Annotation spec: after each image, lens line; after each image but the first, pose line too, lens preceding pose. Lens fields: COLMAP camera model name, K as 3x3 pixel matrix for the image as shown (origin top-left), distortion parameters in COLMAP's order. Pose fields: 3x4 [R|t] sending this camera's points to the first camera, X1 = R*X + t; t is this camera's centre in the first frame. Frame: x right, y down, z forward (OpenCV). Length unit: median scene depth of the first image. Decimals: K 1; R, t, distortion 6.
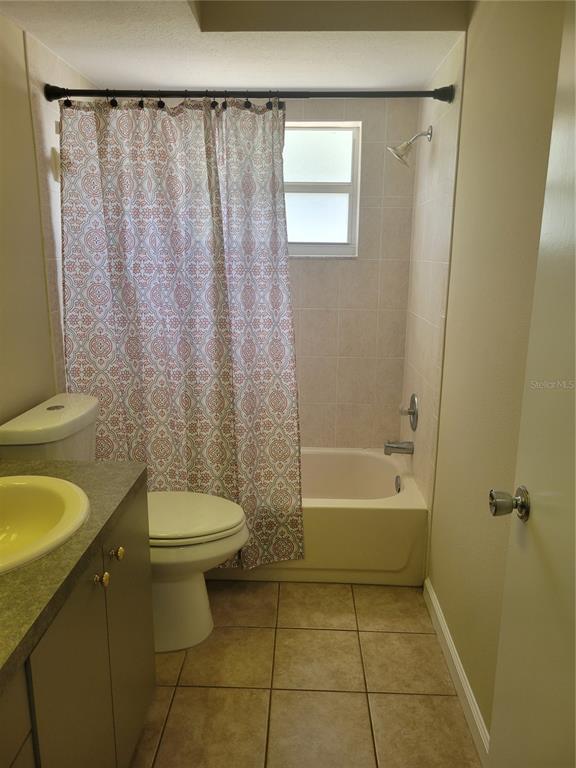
lens RADIAL K [[576.9, 0, 288.0], [0, 576.9, 384.0], [0, 0, 1]] dist [0.052572, -0.038966]
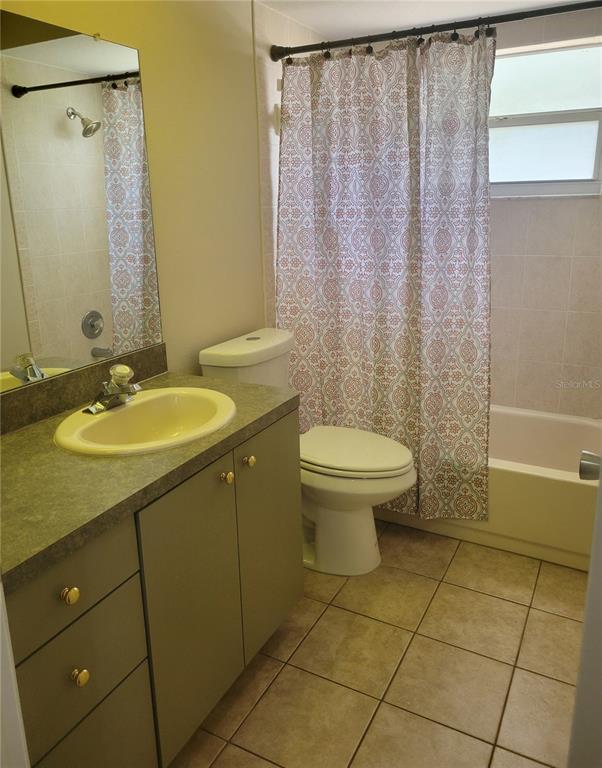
lens RADIAL K [[607.7, 0, 301.0], [0, 607.7, 362.9], [0, 0, 1]] dist [0.045350, -0.005453]
pose [[0.894838, 0.091167, -0.436983, 0.182525], [-0.074031, 0.995675, 0.056129, 0.012610], [0.440210, -0.017876, 0.897717, -0.023585]]
